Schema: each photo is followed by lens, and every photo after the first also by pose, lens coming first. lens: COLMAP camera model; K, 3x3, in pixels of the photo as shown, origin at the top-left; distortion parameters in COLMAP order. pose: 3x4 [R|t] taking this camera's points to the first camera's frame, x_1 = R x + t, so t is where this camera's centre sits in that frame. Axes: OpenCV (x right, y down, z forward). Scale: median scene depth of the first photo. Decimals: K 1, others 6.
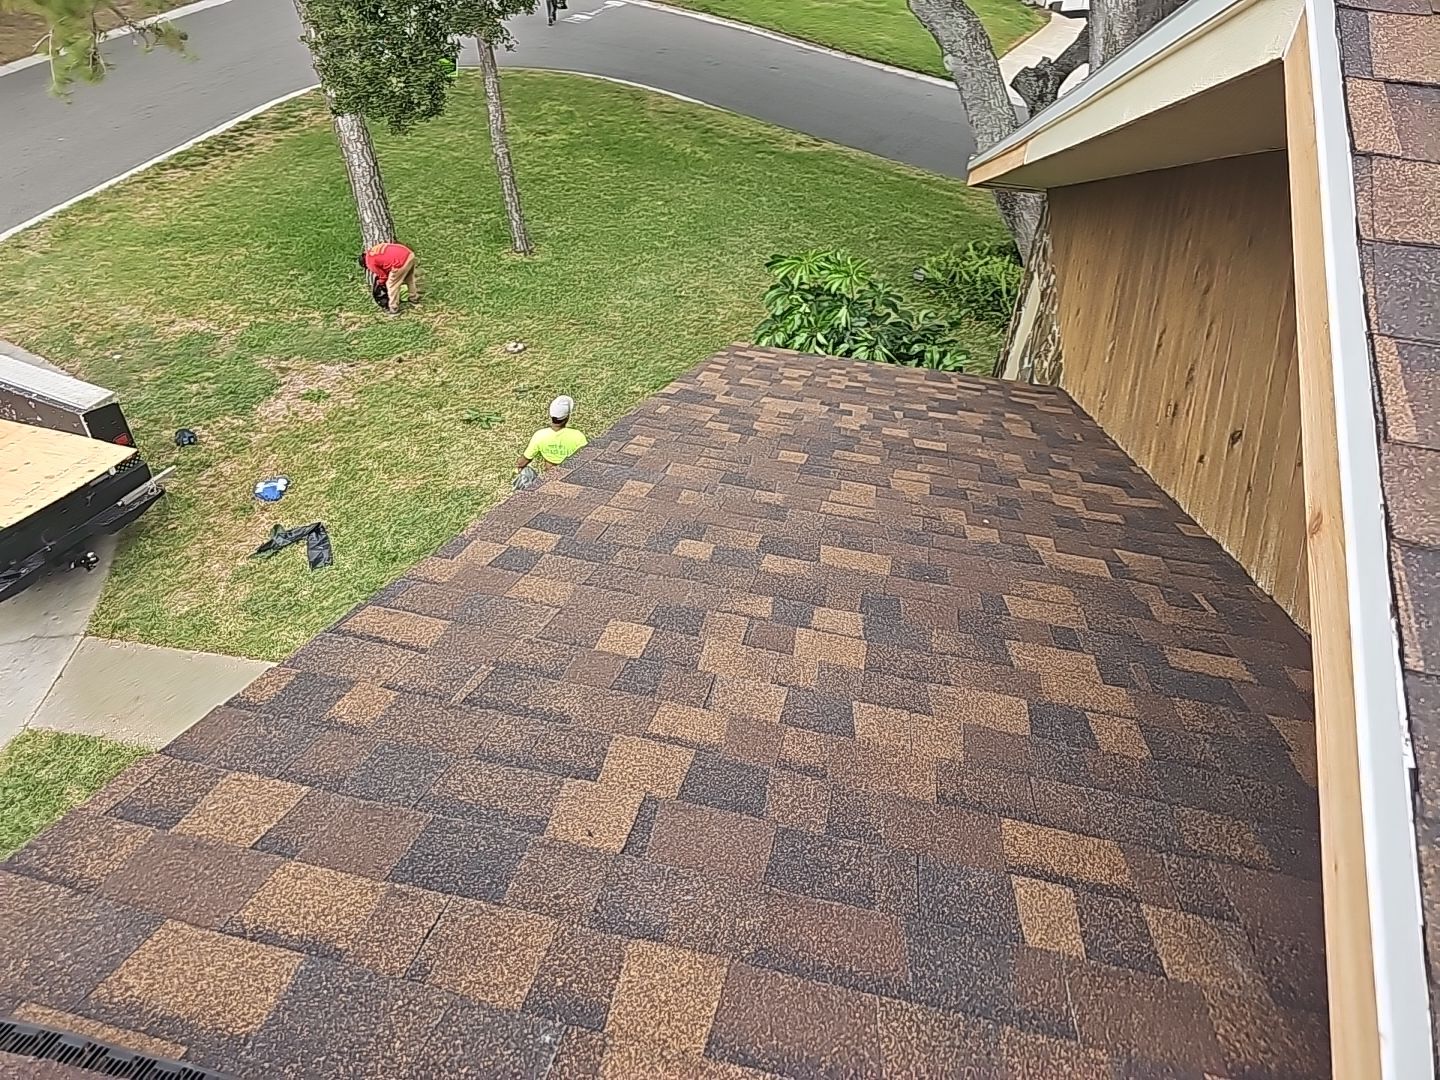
lens RADIAL K [[943.5, 0, 708.8], [0, 943.5, 552.5], [0, 0, 1]] dist [0.047172, -0.039595]
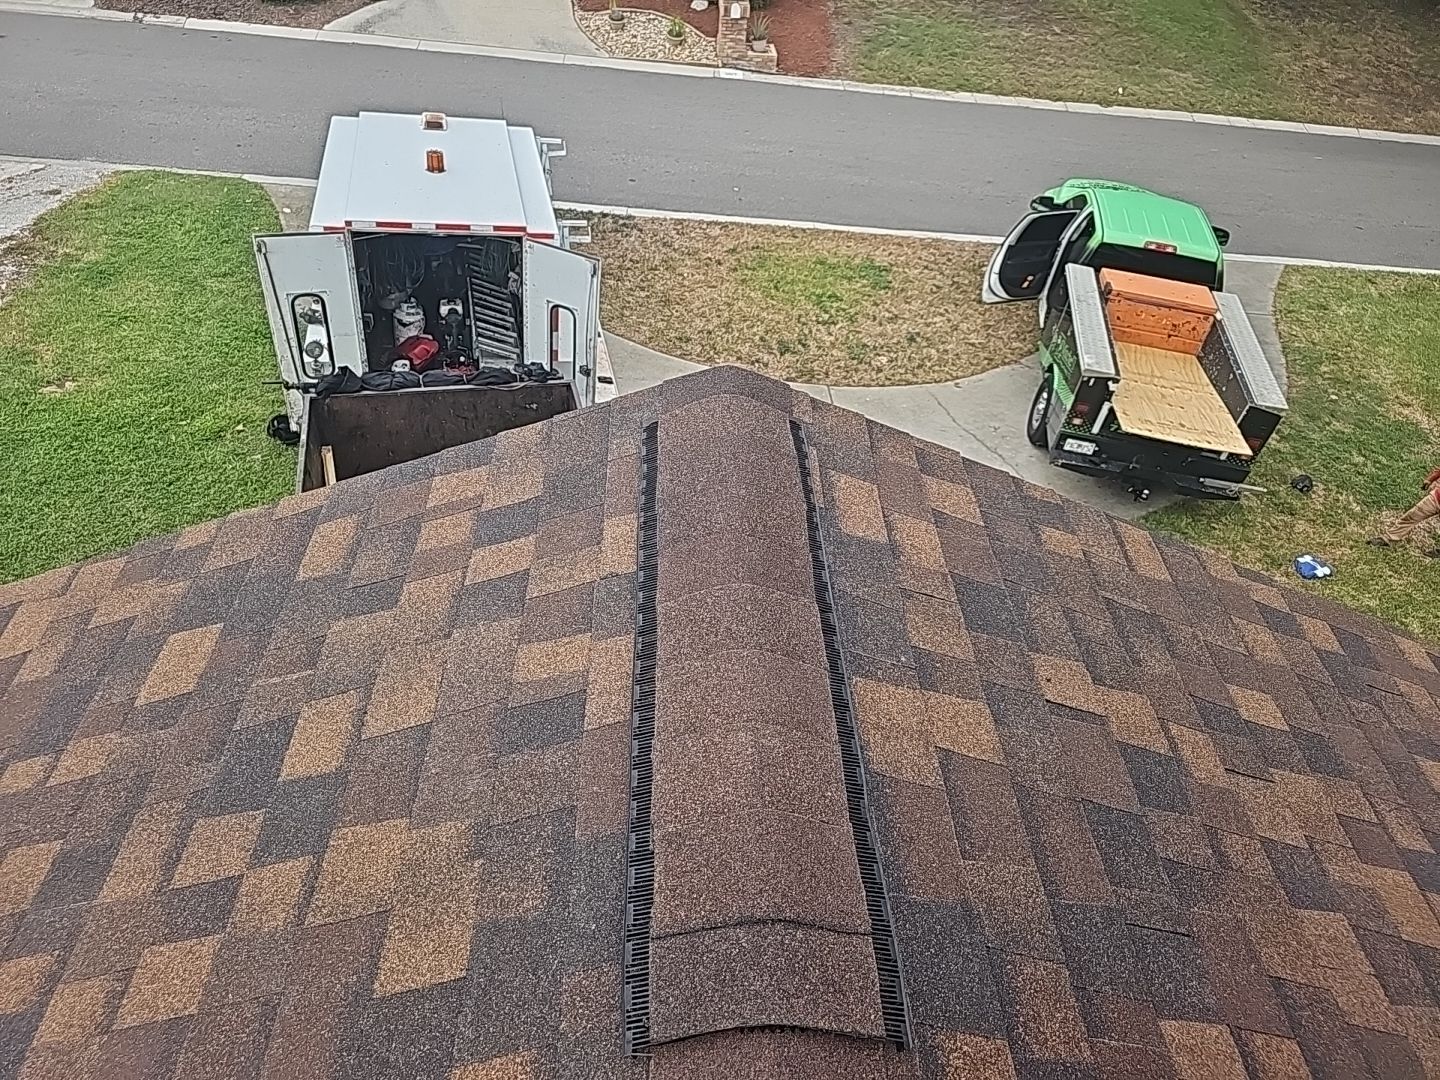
lens RADIAL K [[943.5, 0, 708.8], [0, 943.5, 552.5], [0, 0, 1]] dist [0.047172, -0.039595]
pose [[0.231637, 0.661369, -0.713397, 0.101403], [-0.694800, 0.625755, 0.354520, 0.007288], [0.680880, 0.413548, 0.604467, -0.034081]]
